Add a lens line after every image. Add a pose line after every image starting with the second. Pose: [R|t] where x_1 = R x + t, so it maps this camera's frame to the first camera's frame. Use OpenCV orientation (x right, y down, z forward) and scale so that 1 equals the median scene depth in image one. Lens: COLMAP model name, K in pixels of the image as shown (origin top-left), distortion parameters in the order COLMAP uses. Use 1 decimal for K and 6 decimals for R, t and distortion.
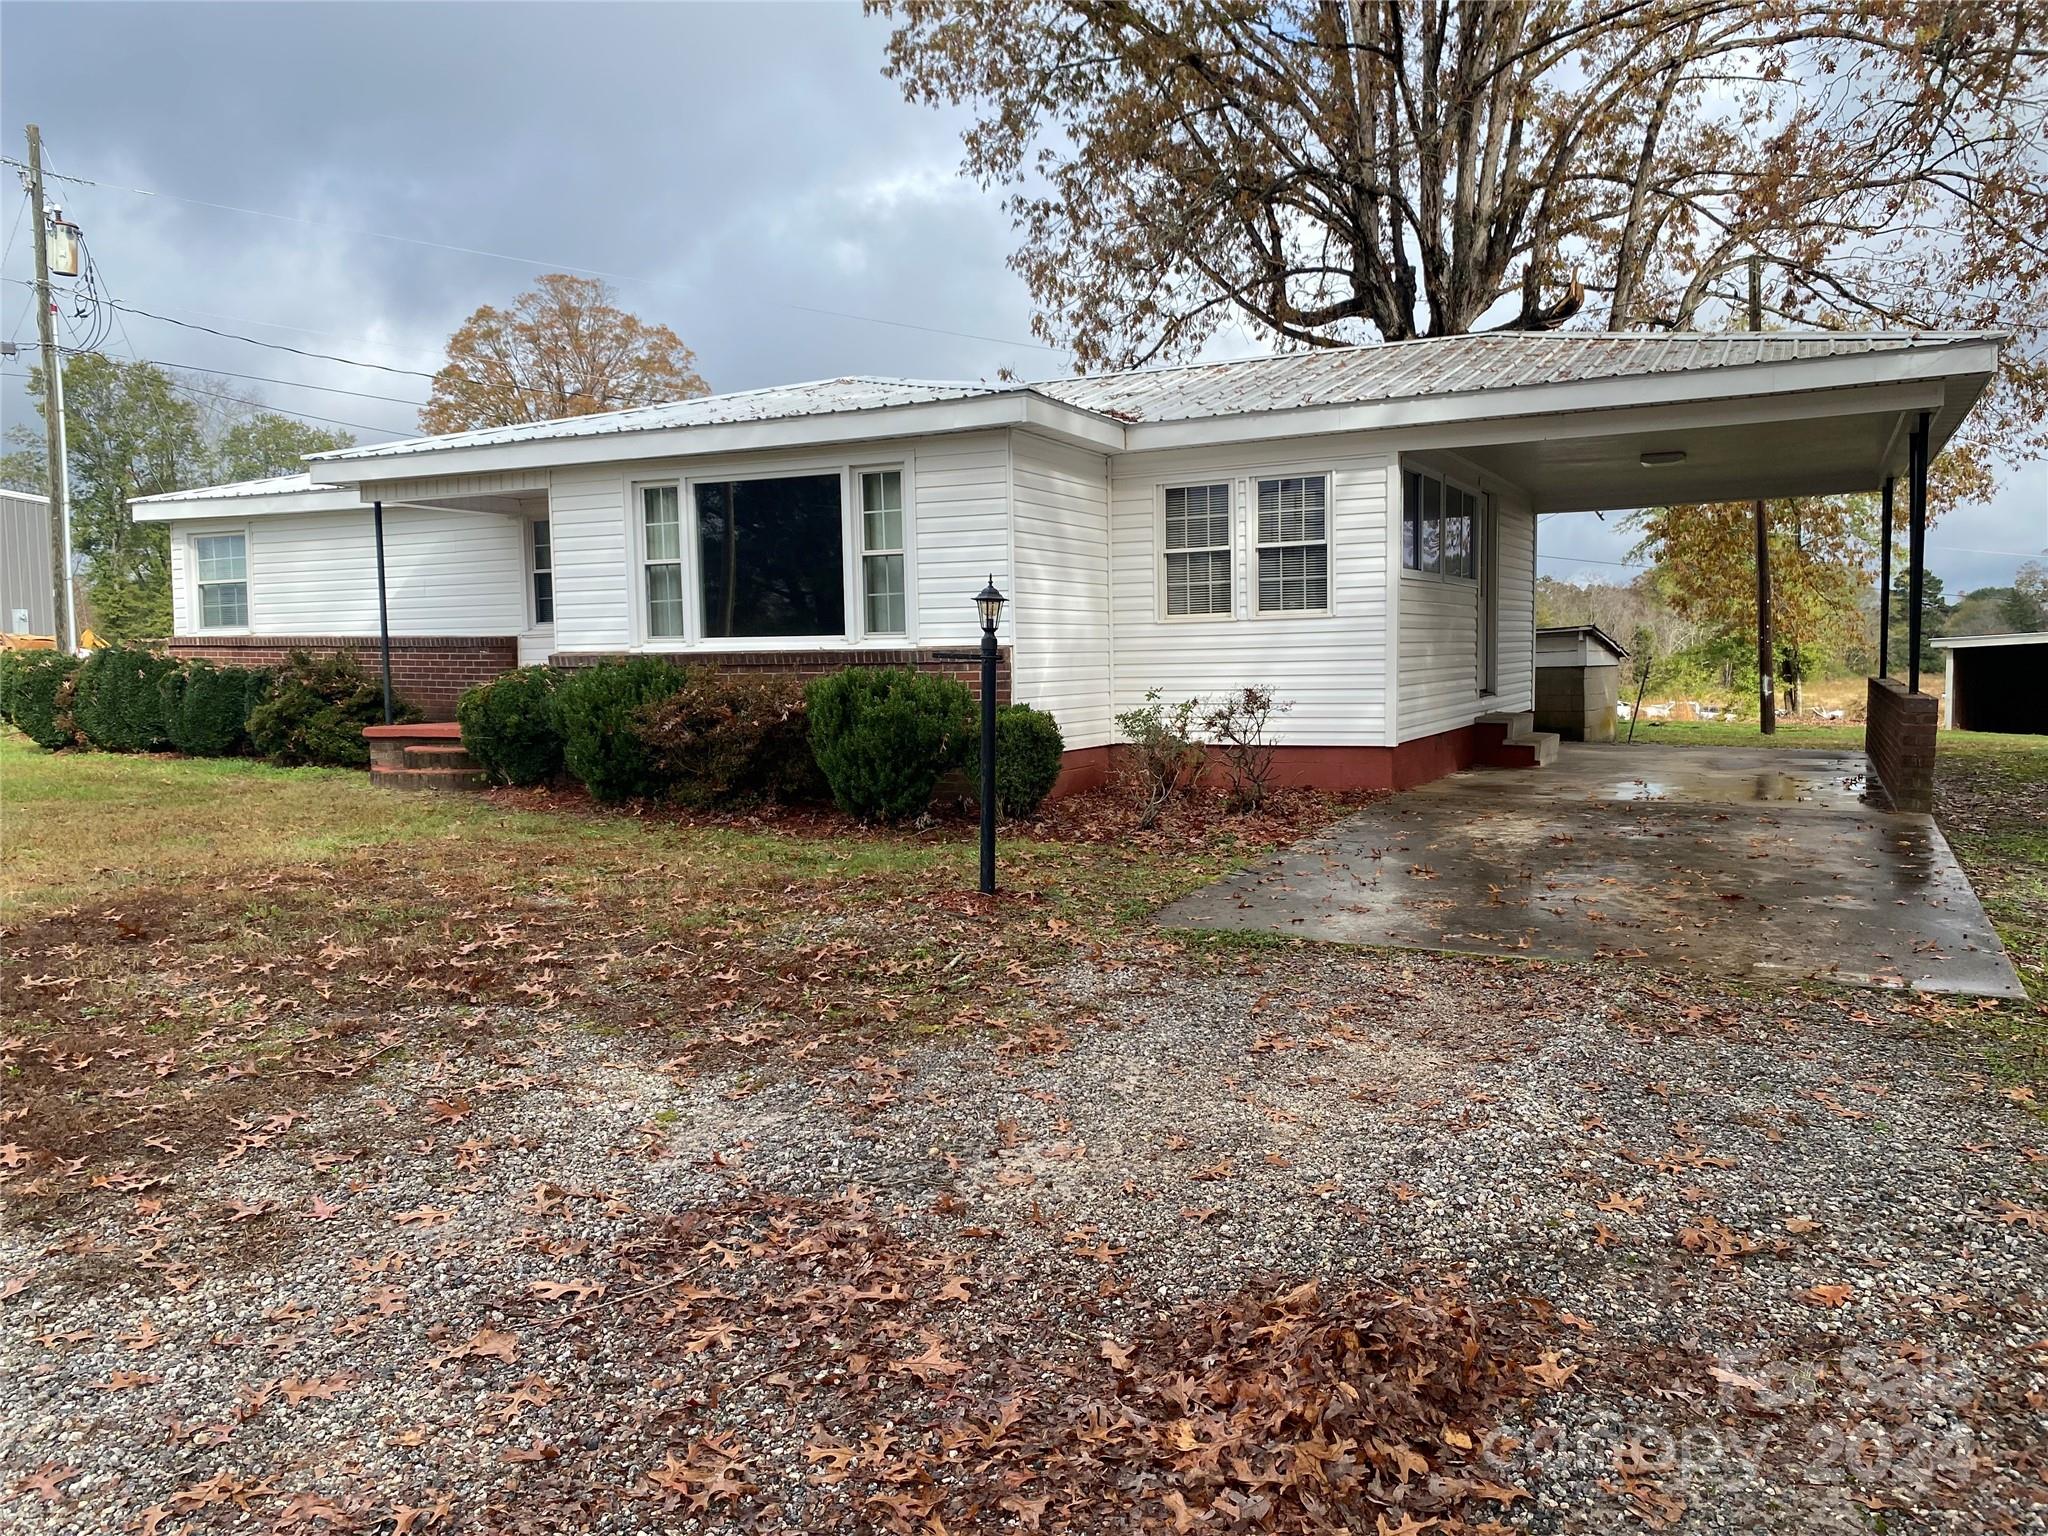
lens RADIAL K [[1569.7, 0, 1043.7], [0, 1569.7, 755.4], [0, 0, 1]] dist [0.011414, 0.000681]
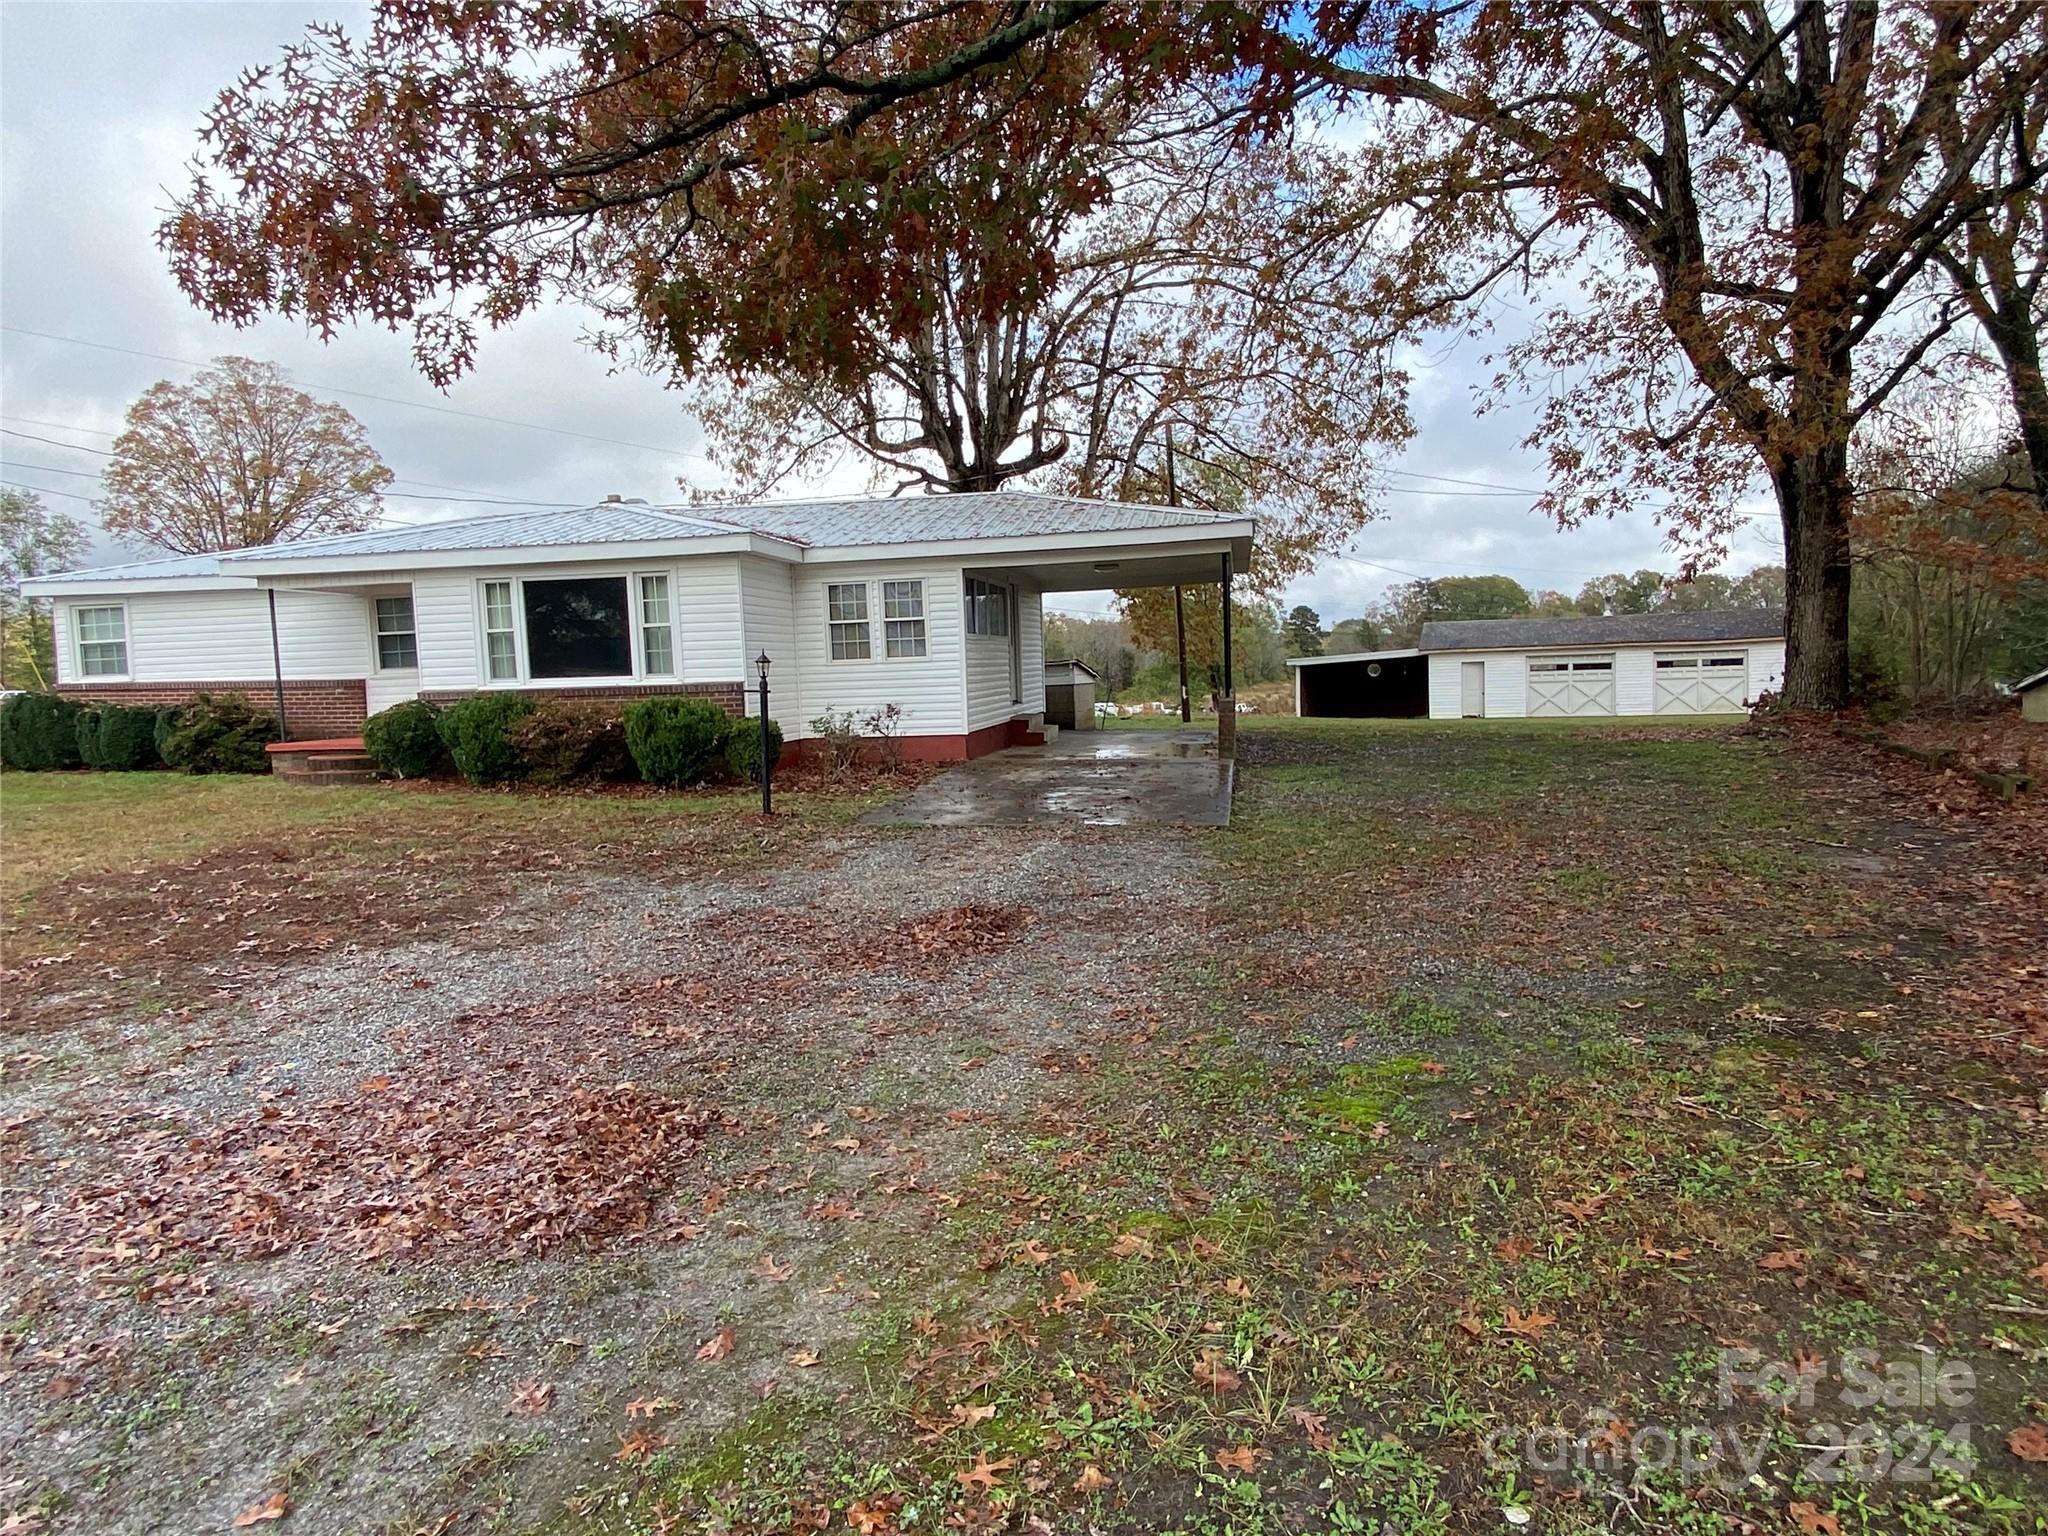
lens RADIAL K [[1215.9, 0, 1024.0], [0, 1215.9, 768.0], [0, 0, 1]] dist [0.053675, -0.050189]
pose [[0.961995, -0.039793, 0.270151, -0.056448], [0.036241, 0.999179, 0.018128, 0.006542], [-0.270651, -0.007649, 0.962647, -0.221830]]
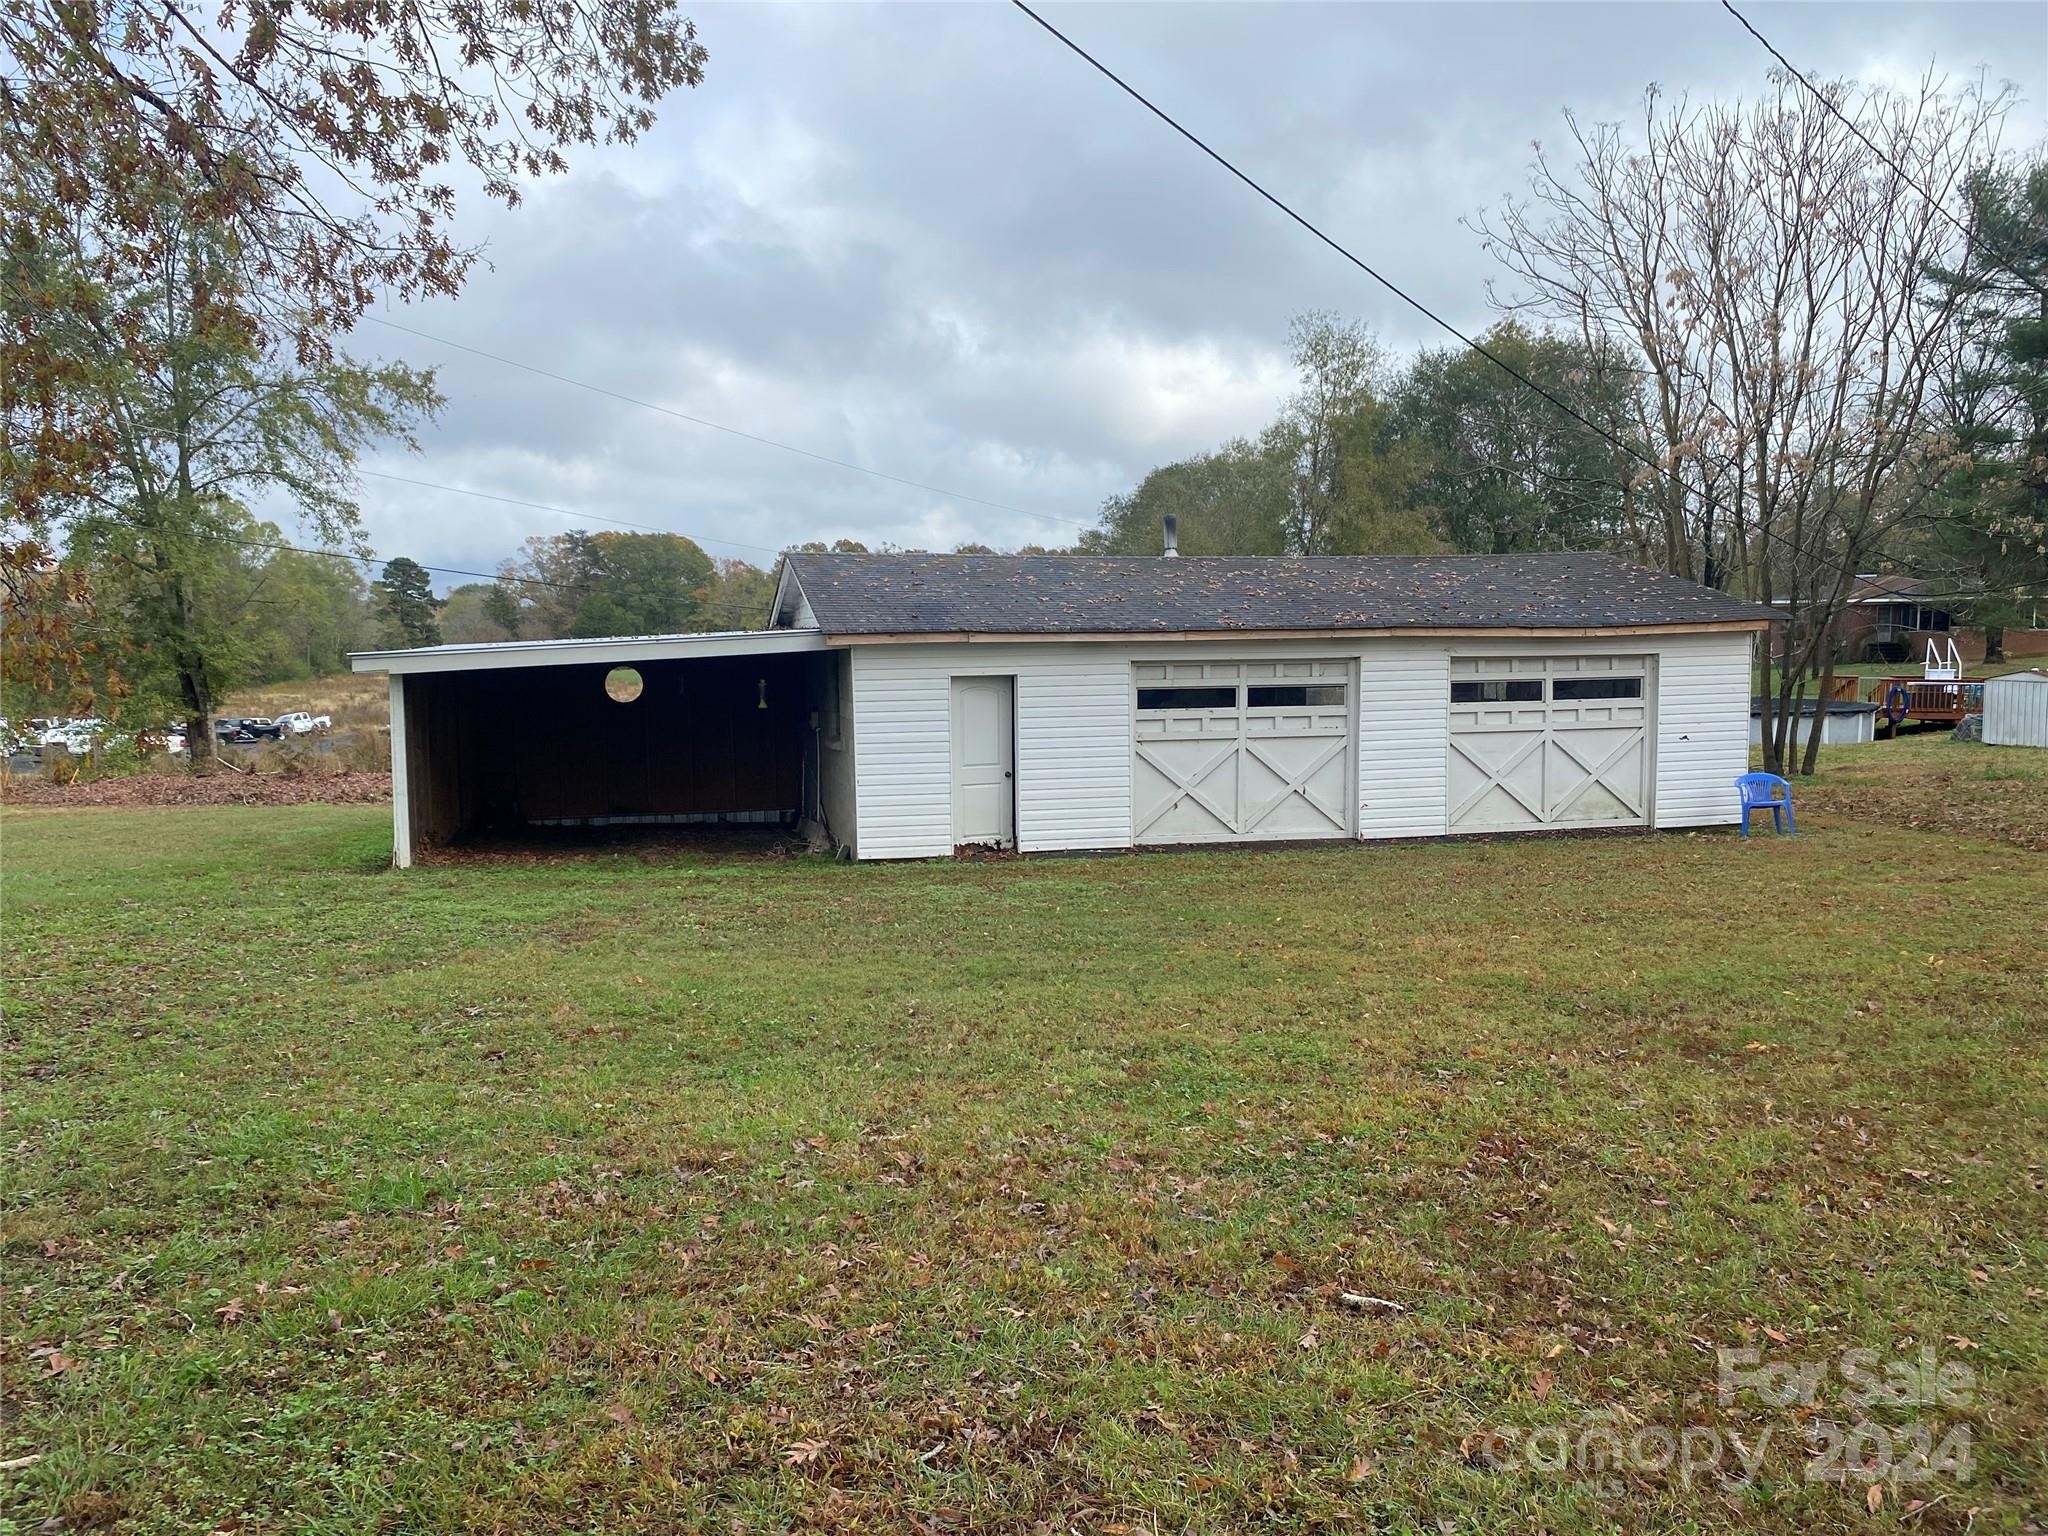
lens RADIAL K [[1569.7, 0, 1043.7], [0, 1569.7, 755.4], [0, 0, 1]] dist [0.011414, 0.000681]
pose [[0.632977, -0.050527, 0.772520, 0.687644], [0.045916, 0.998561, 0.027689, -0.096675], [-0.772808, 0.017944, 0.634387, 1.149733]]
